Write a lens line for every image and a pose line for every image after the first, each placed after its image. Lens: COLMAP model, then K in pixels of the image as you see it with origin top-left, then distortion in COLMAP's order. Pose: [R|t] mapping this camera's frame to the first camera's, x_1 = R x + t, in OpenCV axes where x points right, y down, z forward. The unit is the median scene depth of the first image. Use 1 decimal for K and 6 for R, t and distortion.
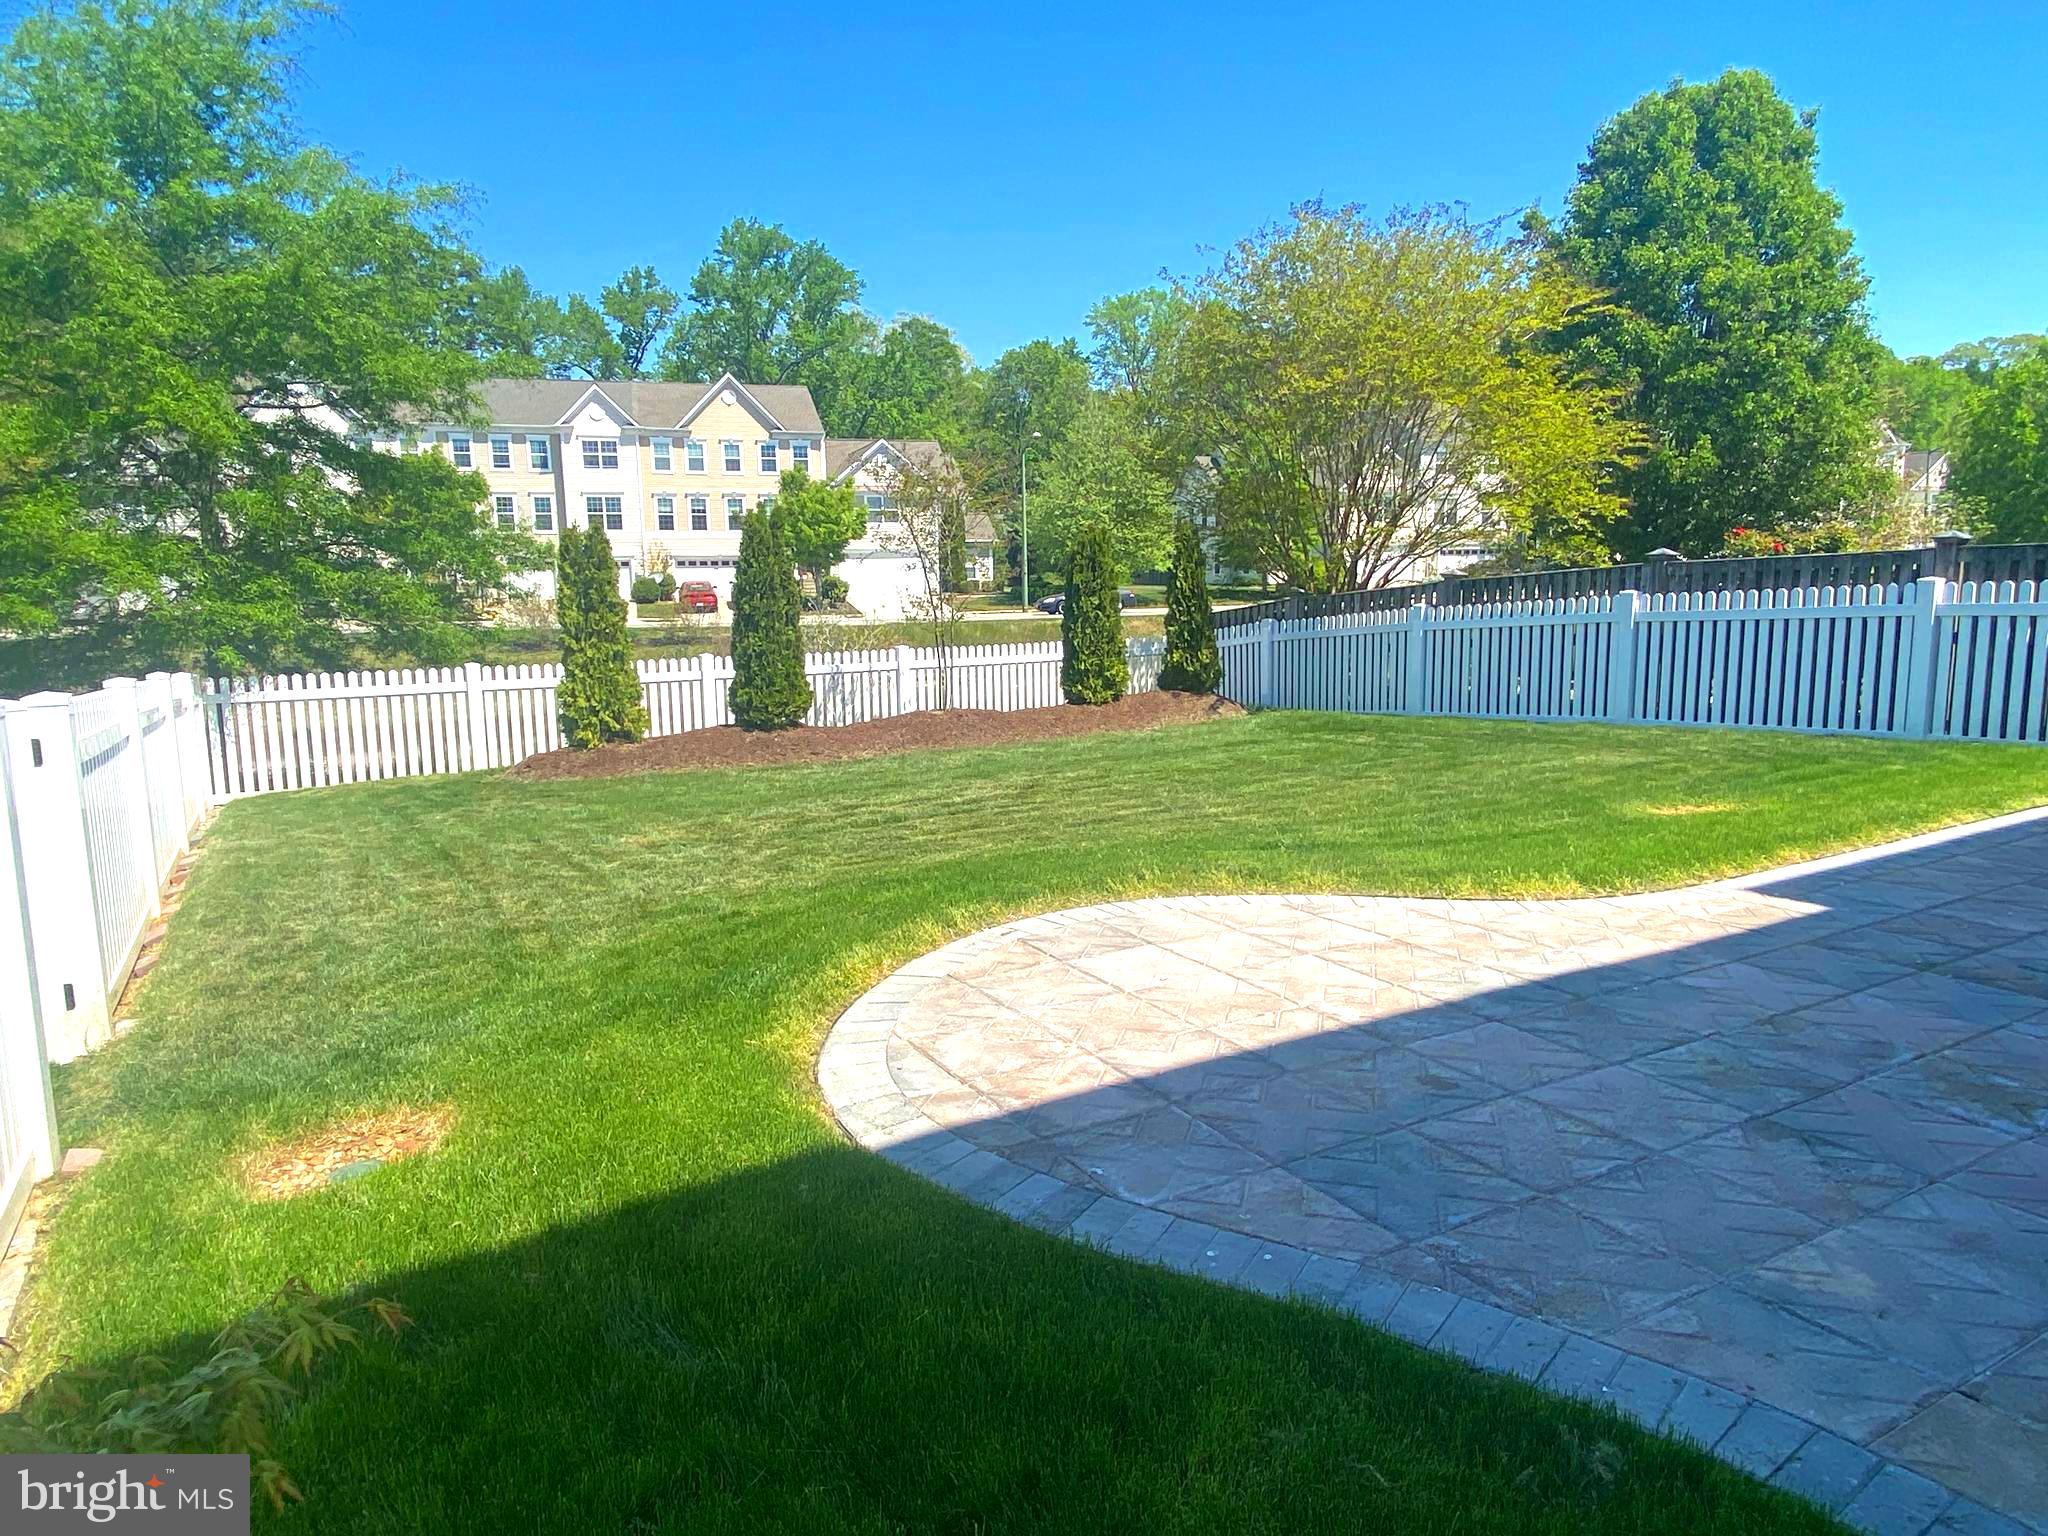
lens RADIAL K [[1297.1, 0, 957.8], [0, 1297.1, 764.8], [0, 0, 1]] dist [0.024521, -0.000388]
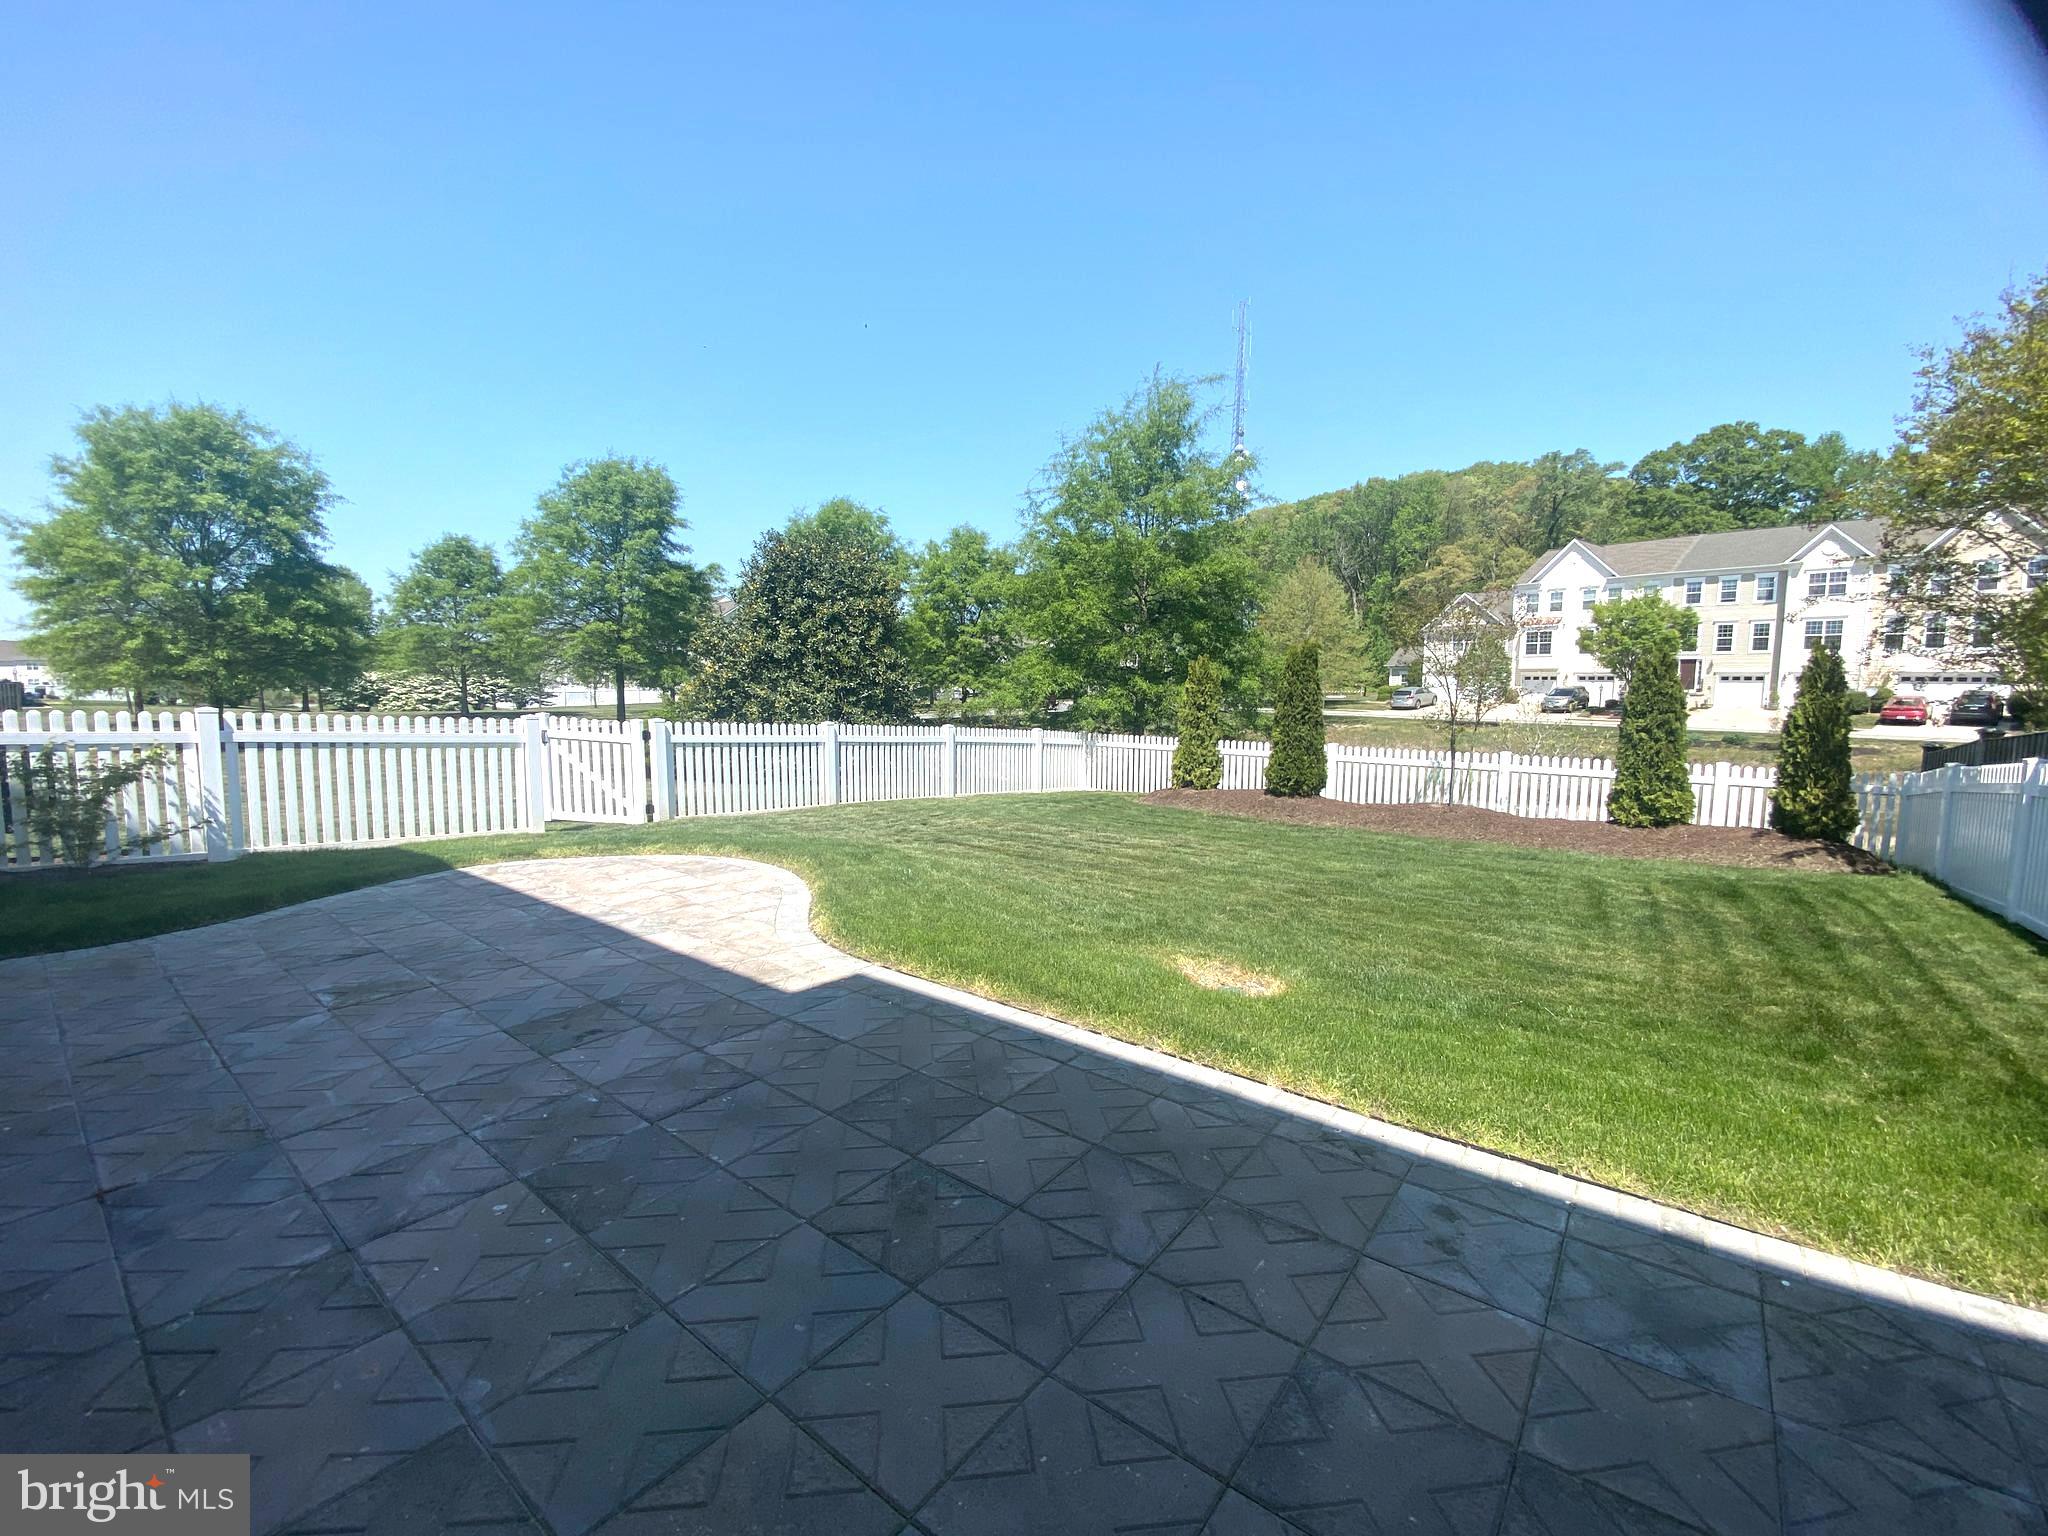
lens RADIAL K [[820.8, 0, 1024.0], [0, 820.8, 768.0], [0, 0, 1]] dist [0.022531, -0.024647]
pose [[0.389287, 0.111441, -0.914350, 0.486382], [-0.147261, 0.987416, 0.057649, -0.056553], [0.909269, 0.112206, 0.400800, 0.303533]]
